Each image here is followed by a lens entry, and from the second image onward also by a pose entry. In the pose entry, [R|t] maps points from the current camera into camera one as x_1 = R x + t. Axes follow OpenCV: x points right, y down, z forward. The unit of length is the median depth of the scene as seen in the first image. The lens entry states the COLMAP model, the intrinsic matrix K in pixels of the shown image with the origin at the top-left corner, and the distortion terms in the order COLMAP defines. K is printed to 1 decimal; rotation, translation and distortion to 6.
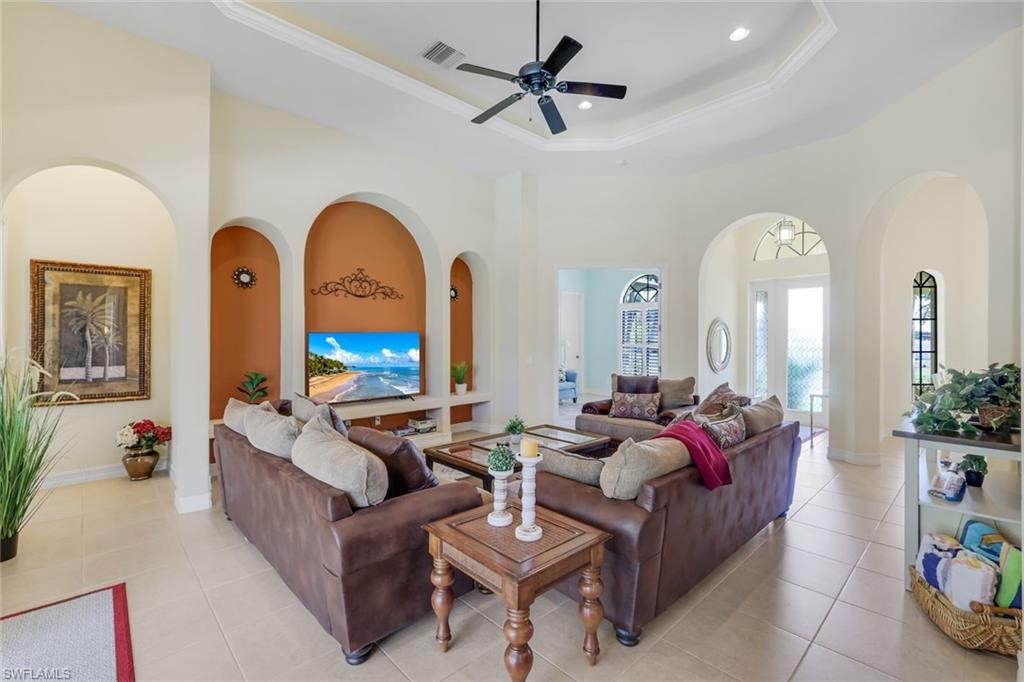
lens RADIAL K [[448.2, 0, 512.2], [0, 448.2, 335.9], [0, 0, 1]] dist [0.001996, -0.000154]
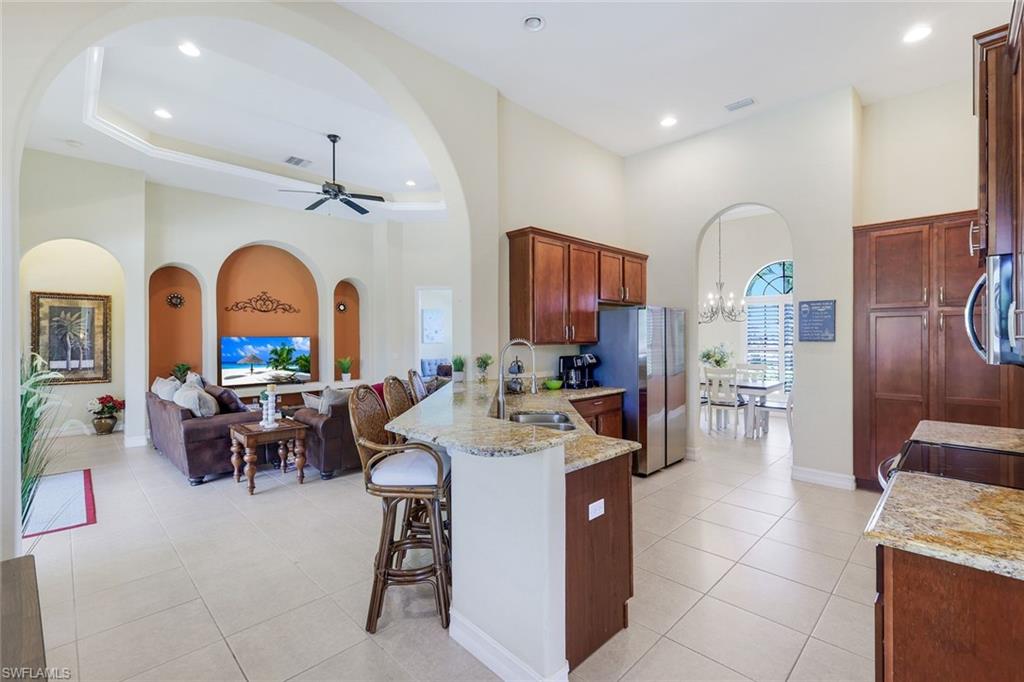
lens RADIAL K [[452.2, 0, 512.8], [0, 452.2, 338.8], [0, 0, 1]] dist [0.003930, -0.000018]
pose [[0.999720, -0.004822, 0.023164, 0.524569], [0.004818, 0.999988, 0.000195, 0.002921], [-0.023165, -0.000084, 0.999732, -0.571217]]
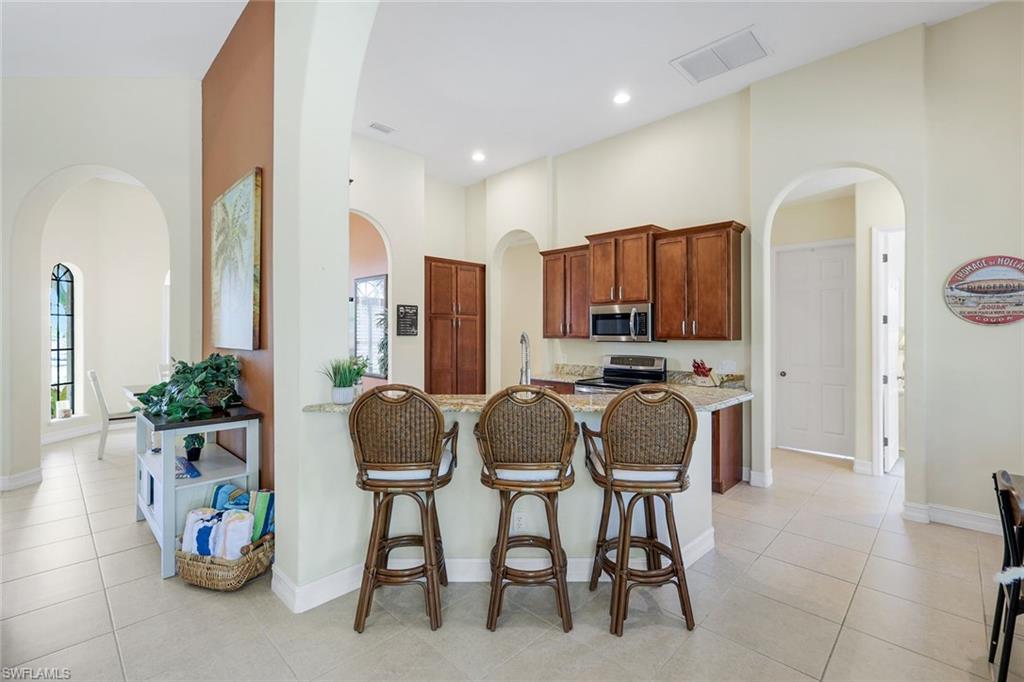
lens RADIAL K [[456.4, 0, 511.0], [0, 456.4, 331.5], [0, 0, 1]] dist [0.001467, 0.000248]
pose [[-0.038247, 0.002530, 0.999265, -0.105027], [0.002899, 0.999993, -0.002420, 0.003947], [-0.999264, 0.002804, -0.038254, 0.135730]]
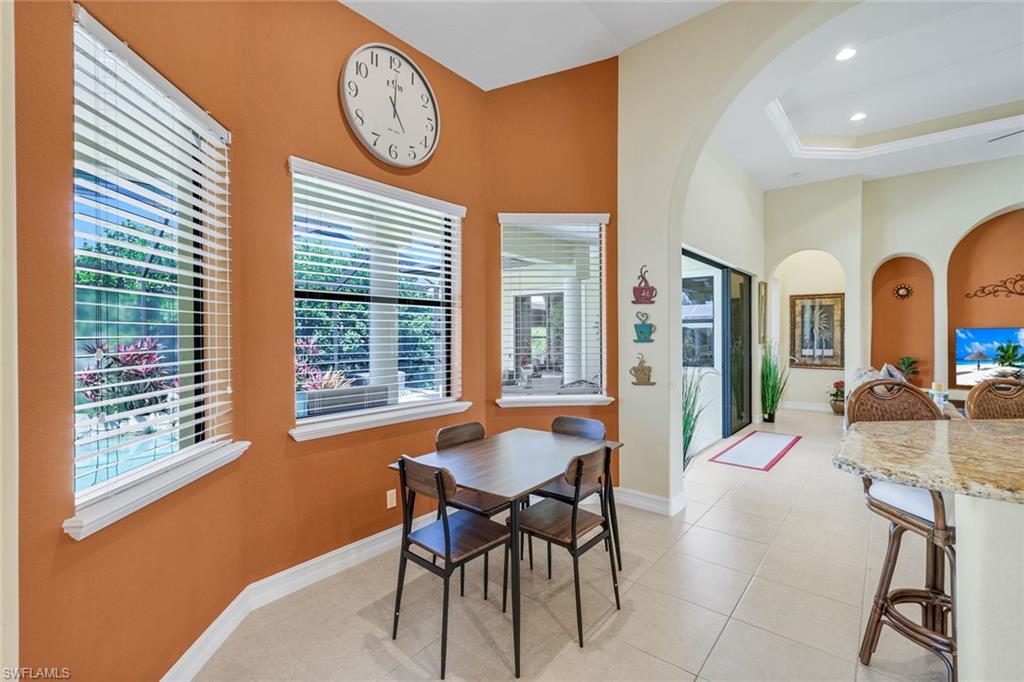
lens RADIAL K [[448.2, 0, 512.2], [0, 448.2, 335.9], [0, 0, 1]] dist [0.001996, -0.000154]
pose [[0.110710, 0.000252, -0.993853, 0.761059], [0.001207, 0.999999, 0.000388, 0.012098], [0.993852, -0.001243, 0.110709, -0.450486]]
